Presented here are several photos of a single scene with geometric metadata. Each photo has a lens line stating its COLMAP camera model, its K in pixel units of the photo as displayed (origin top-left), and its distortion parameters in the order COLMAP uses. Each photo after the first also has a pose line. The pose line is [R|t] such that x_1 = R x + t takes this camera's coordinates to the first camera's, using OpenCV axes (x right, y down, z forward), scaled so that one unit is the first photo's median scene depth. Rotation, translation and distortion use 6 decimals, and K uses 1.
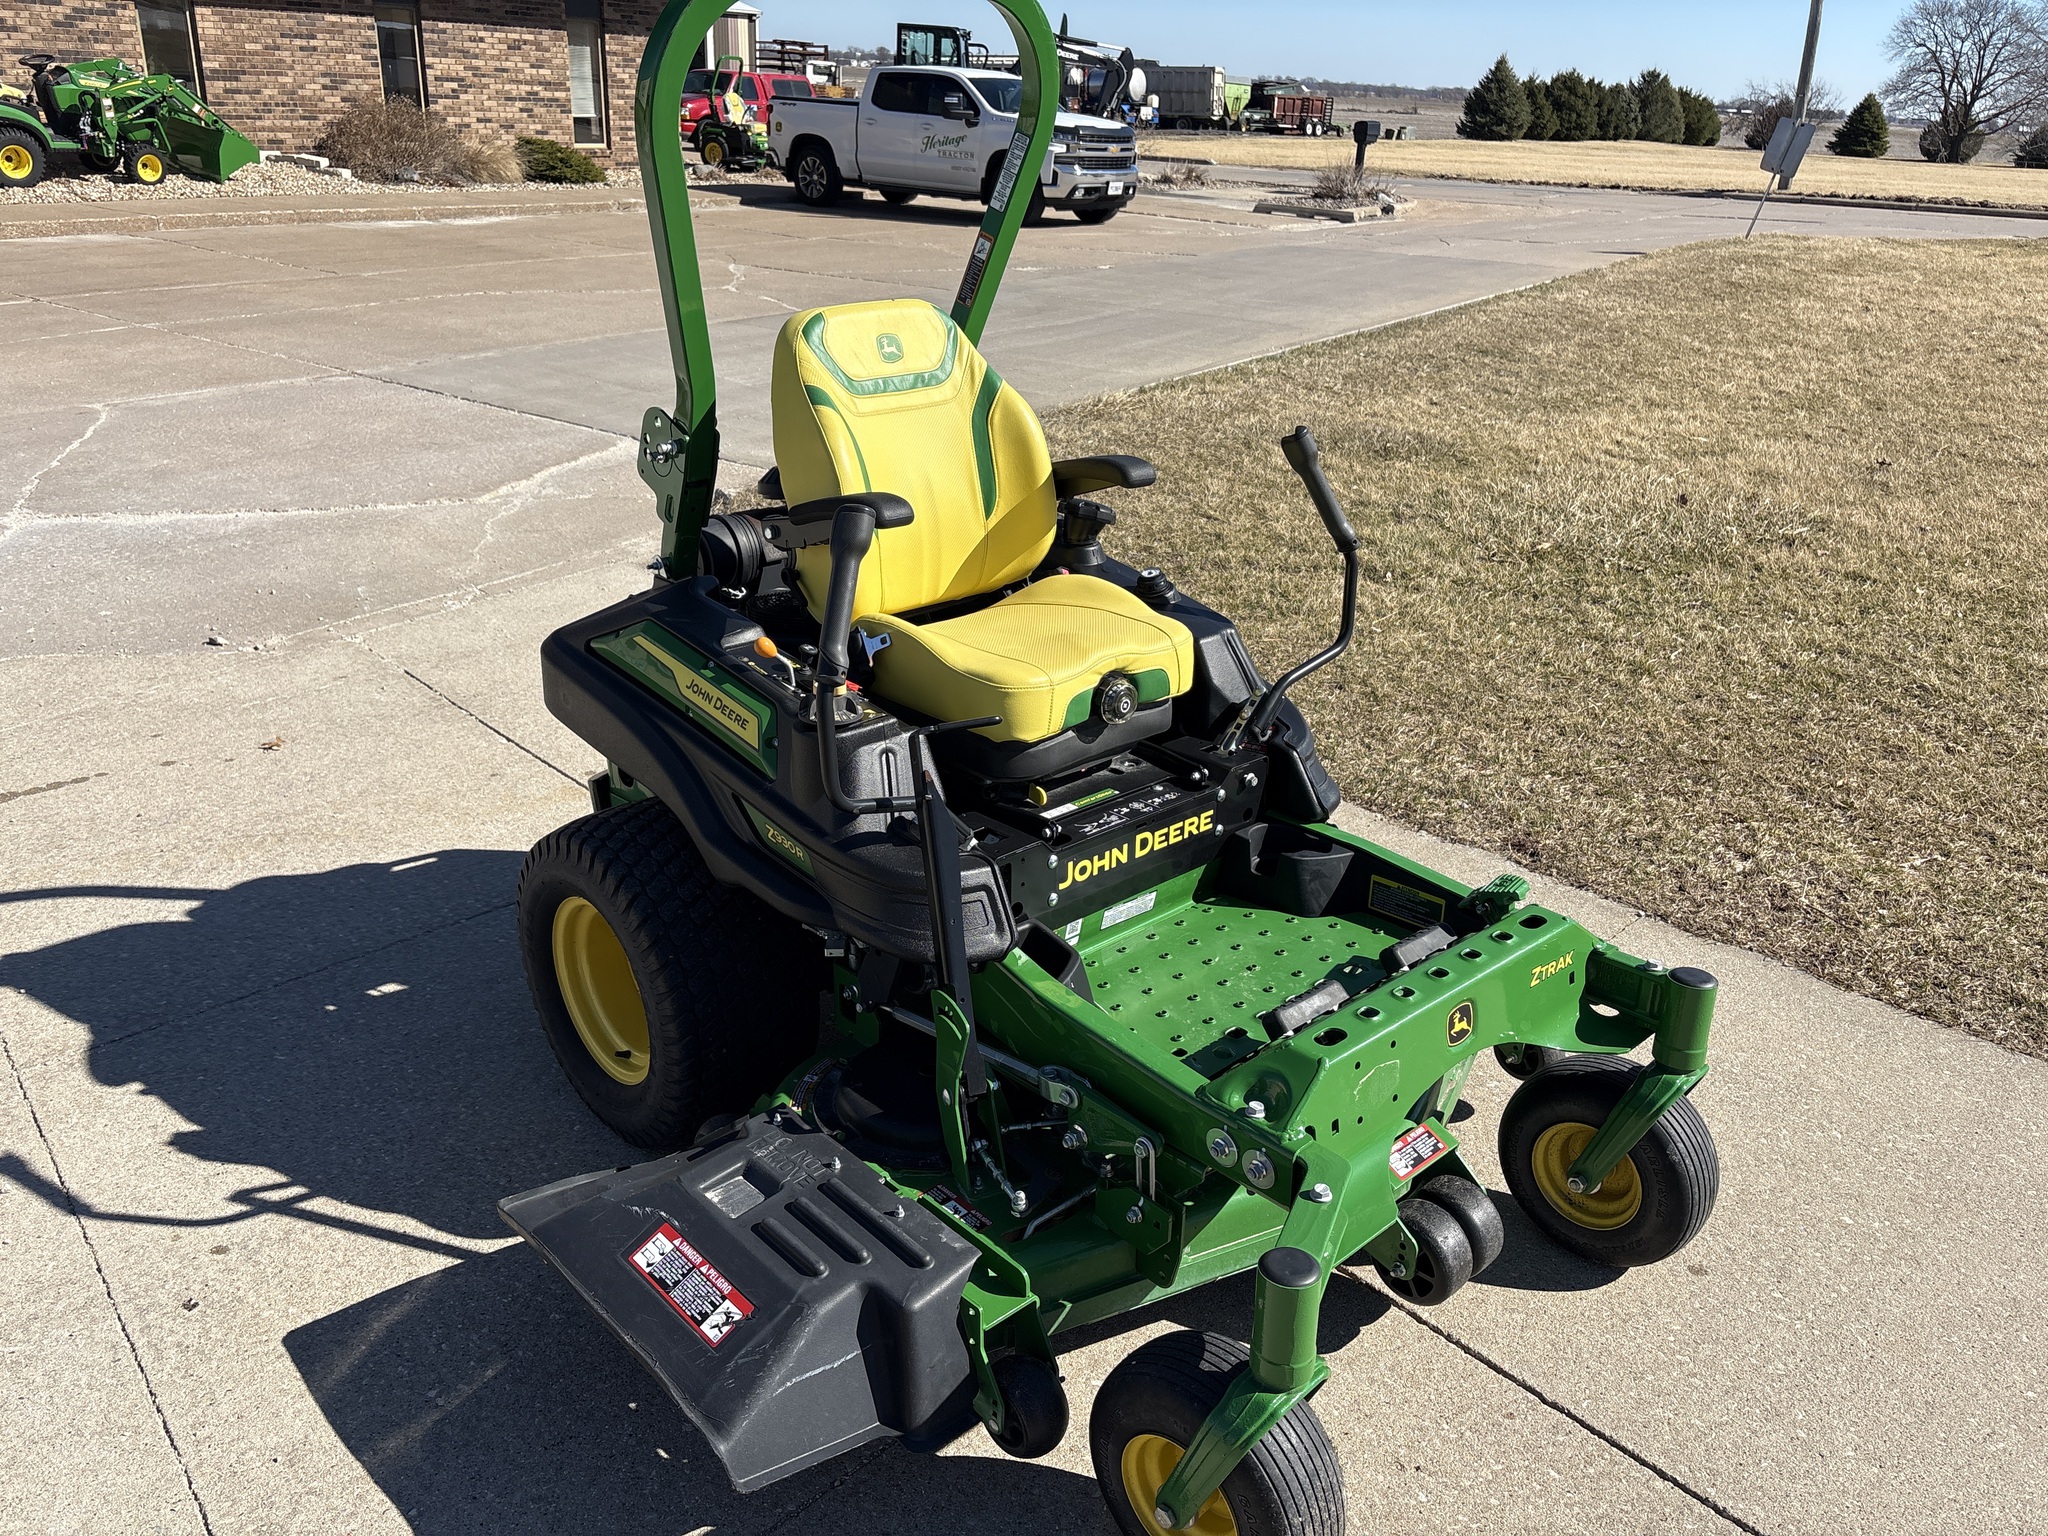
lens RADIAL K [[1537.5, 0, 1027.8], [0, 1537.5, 765.0], [0, 0, 1]] dist [0.067955, -0.080706]
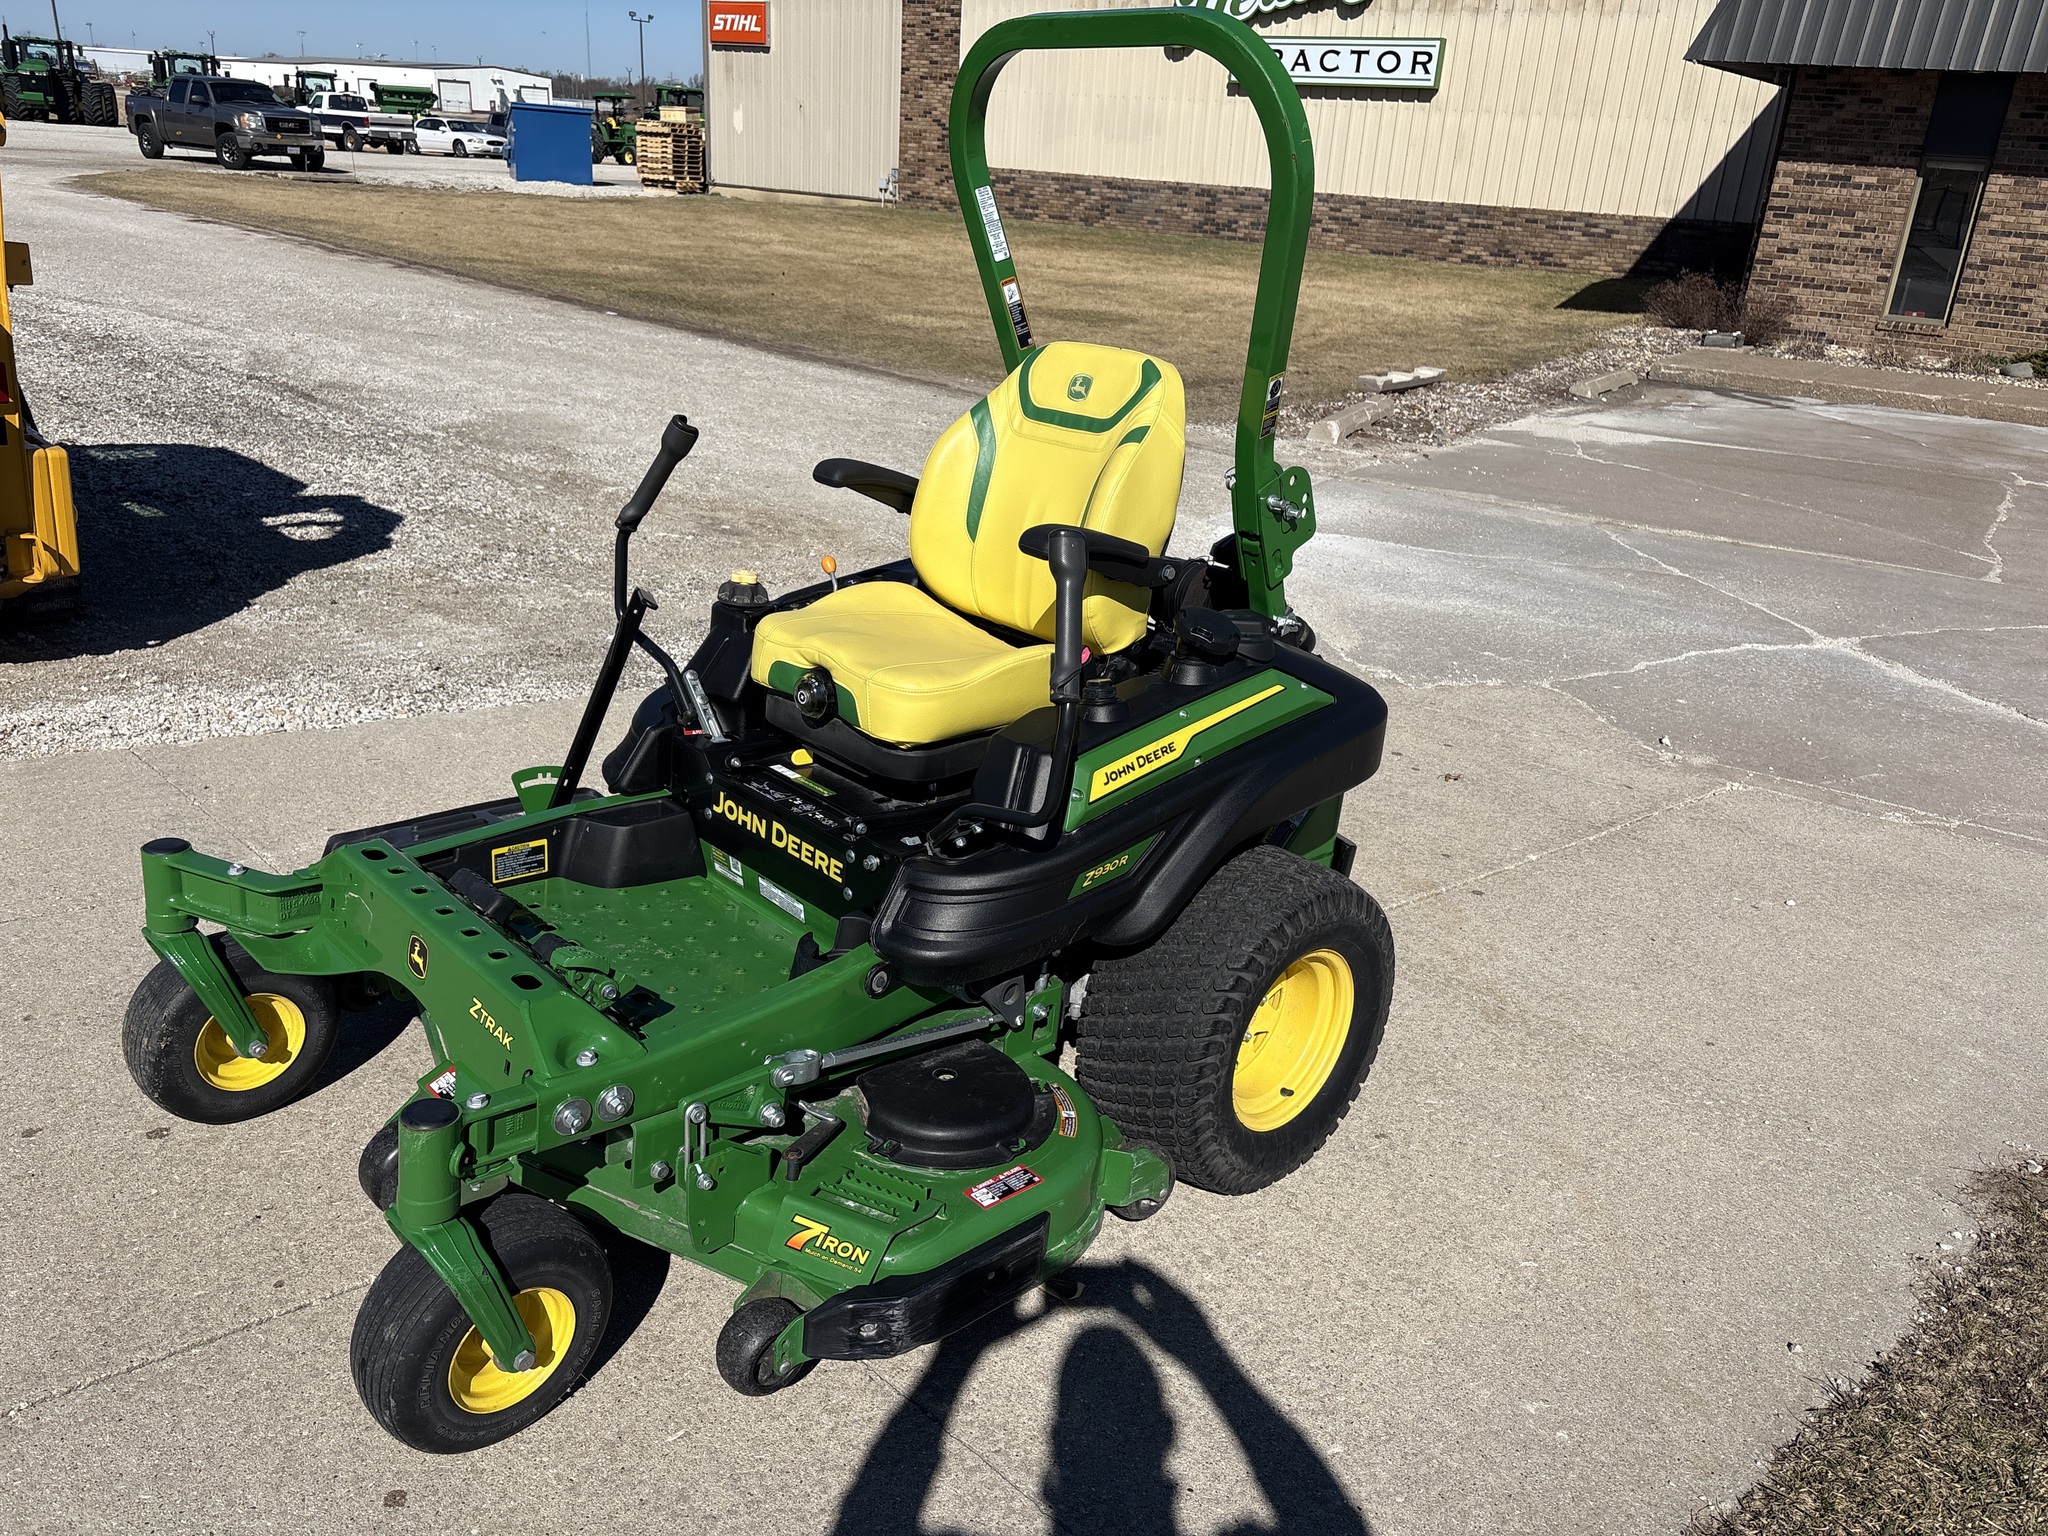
lens RADIAL K [[1537.5, 0, 1027.8], [0, 1537.5, 765.0], [0, 0, 1]] dist [0.067955, -0.080706]
pose [[0.021698, 0.323248, -0.946065, 0.122890], [-0.456695, 0.844993, 0.278240, -0.041459], [0.889359, 0.426026, 0.165961, 0.114389]]
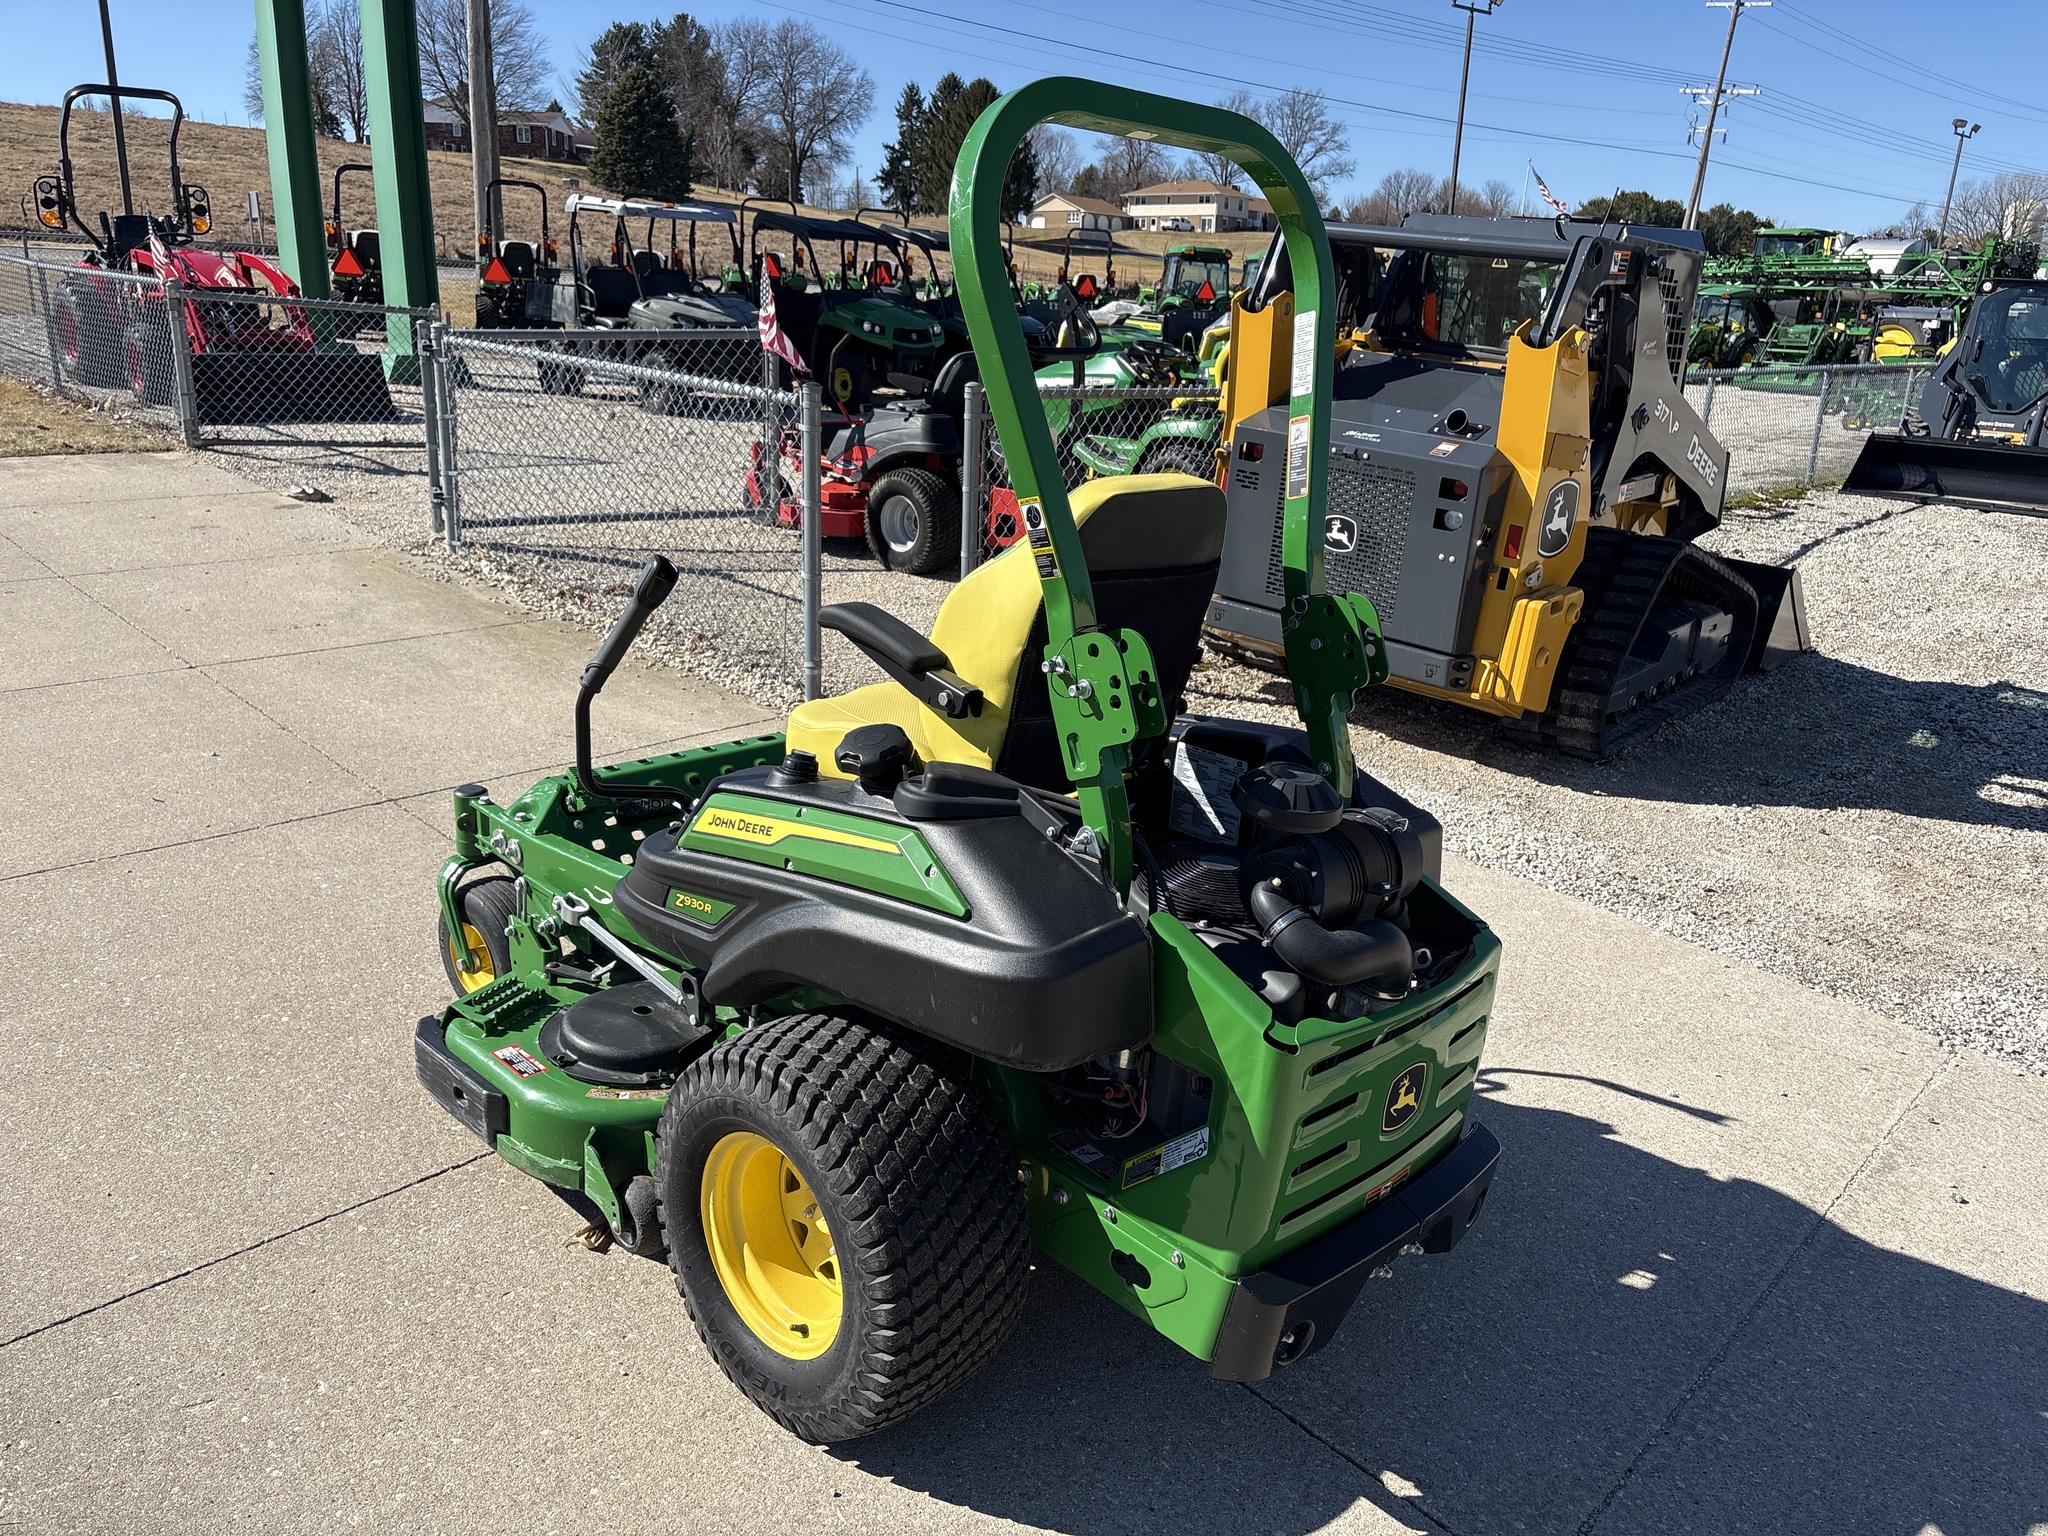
lens RADIAL K [[1537.5, 0, 1027.8], [0, 1537.5, 765.0], [0, 0, 1]] dist [0.067955, -0.080706]
pose [[-0.993998, -0.067046, -0.086445, 0.004898], [-0.106965, 0.761360, 0.639445, -0.091701], [0.022944, 0.644853, -0.763962, 0.224419]]
